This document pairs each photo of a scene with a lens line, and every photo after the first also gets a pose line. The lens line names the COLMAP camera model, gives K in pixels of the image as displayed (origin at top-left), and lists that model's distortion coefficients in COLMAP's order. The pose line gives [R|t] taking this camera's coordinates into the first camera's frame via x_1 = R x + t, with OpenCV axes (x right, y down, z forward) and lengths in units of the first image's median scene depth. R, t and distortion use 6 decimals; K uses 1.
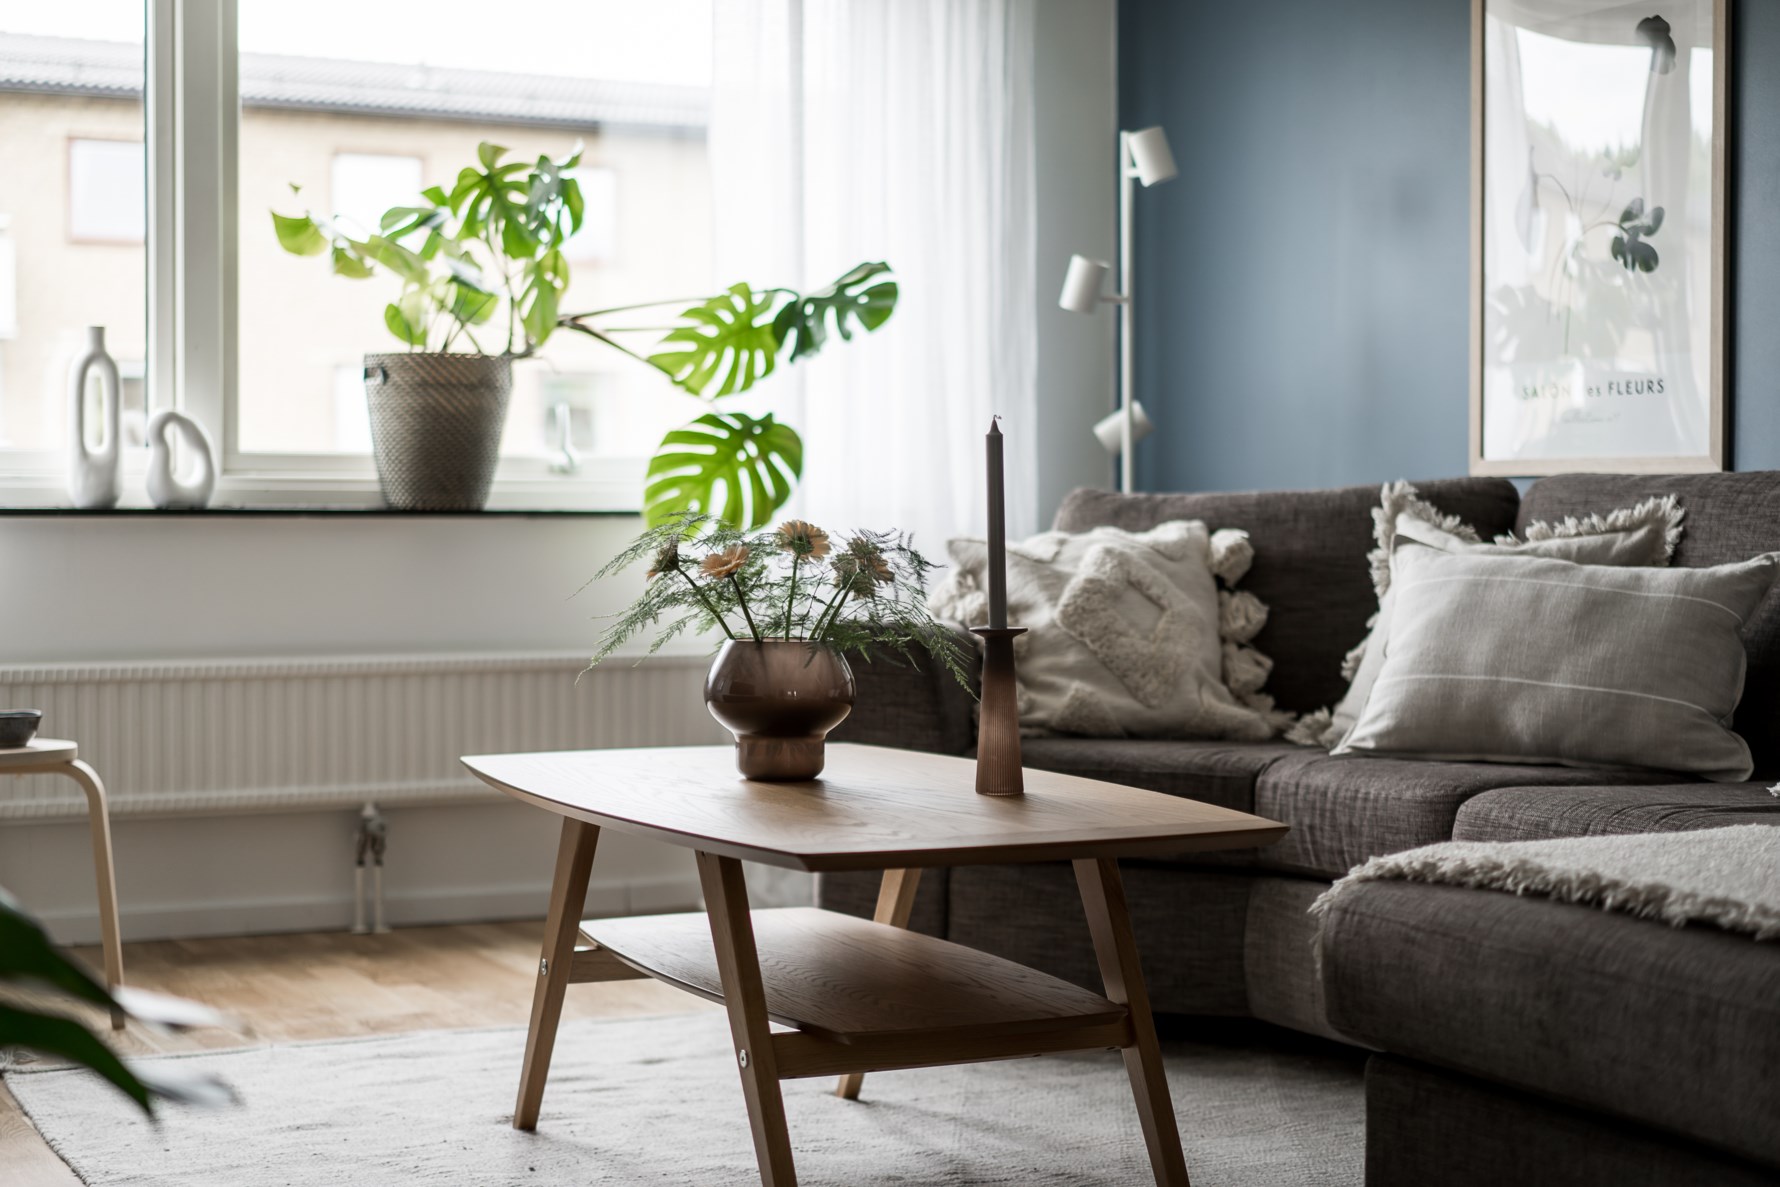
lens RADIAL K [[2837.0, 0, 889.9], [0, 2837.0, 584.4], [0, 0, 1]] dist [0.012126, 0.000000]
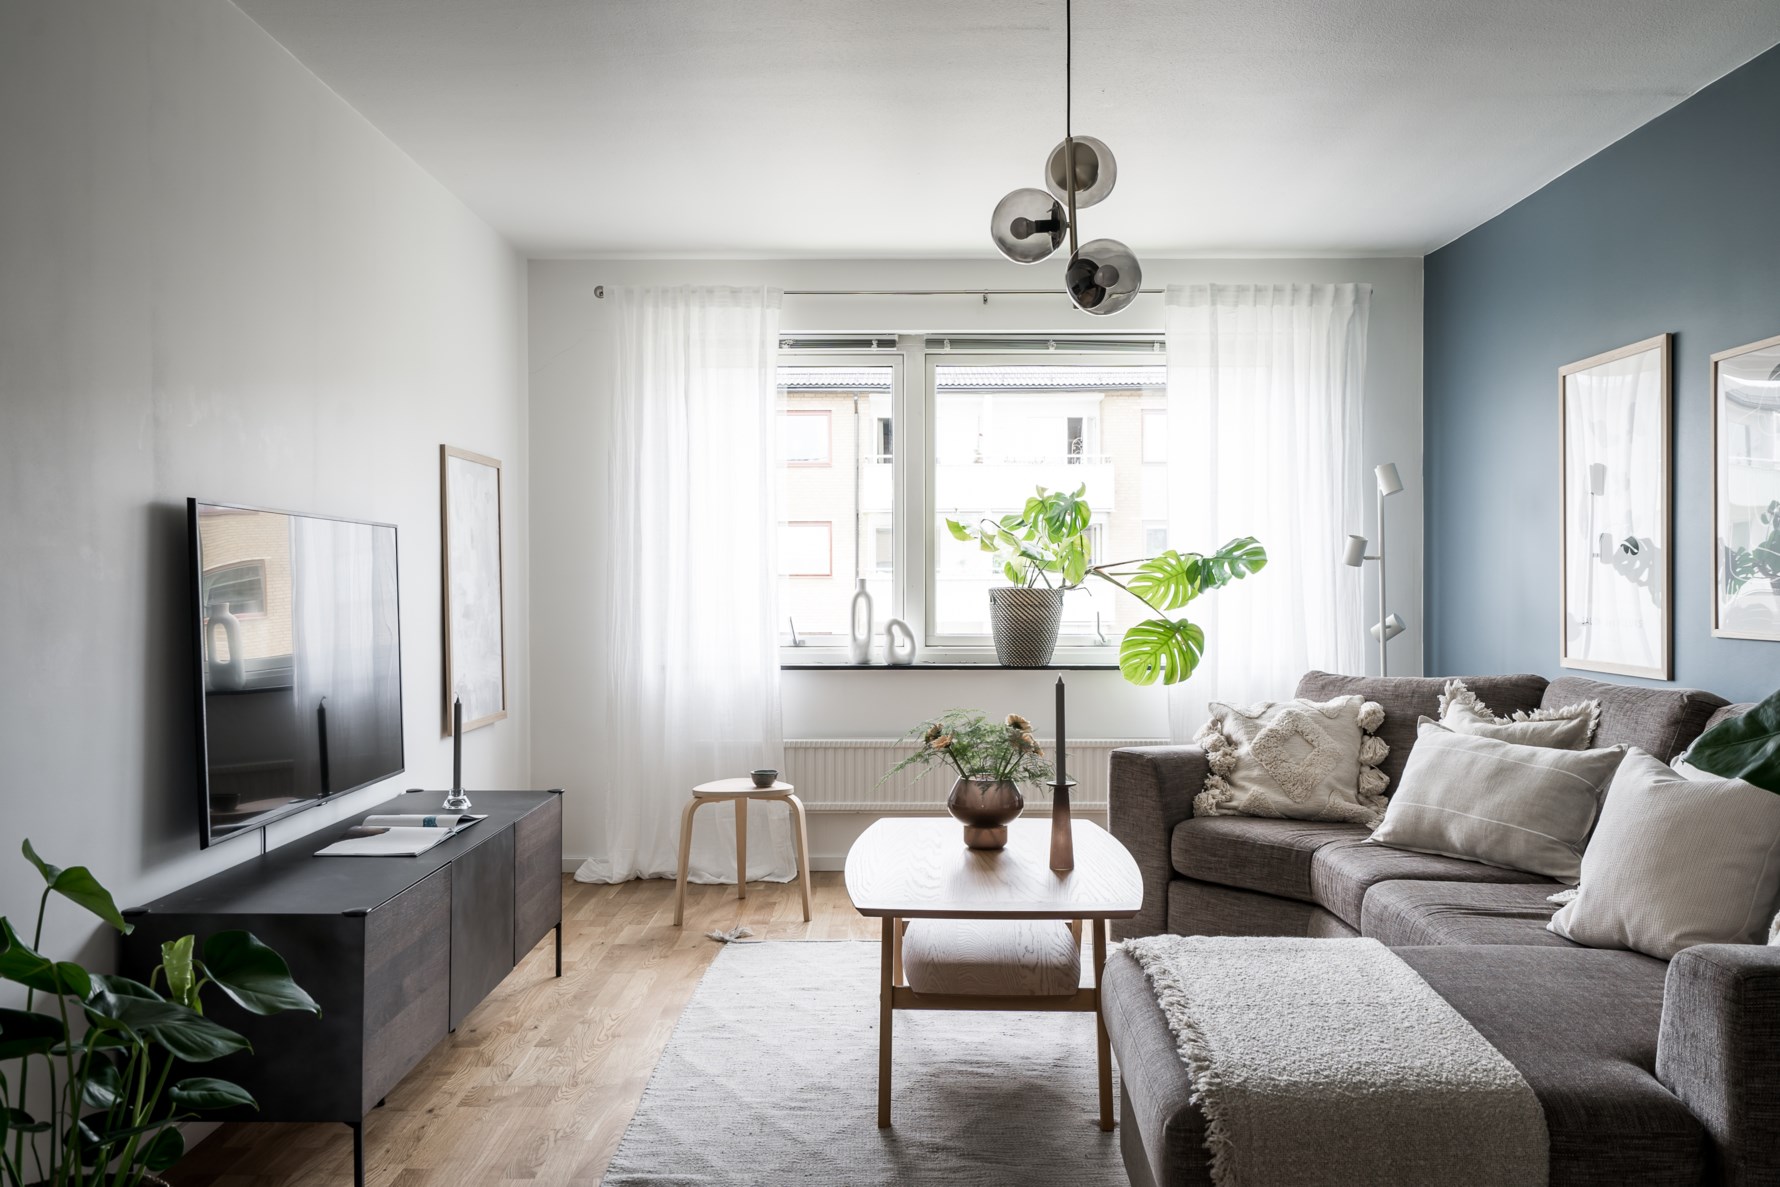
lens RADIAL K [[1493.0, 0, 887.9], [0, 1493.0, 603.3], [0, 0, 1]] dist [0.007449, 0.004060]
pose [[0.877309, 0.003074, -0.479915, 0.310044], [-0.008441, 0.999924, -0.009026, -0.071290], [0.479851, 0.011969, 0.877268, 0.030255]]
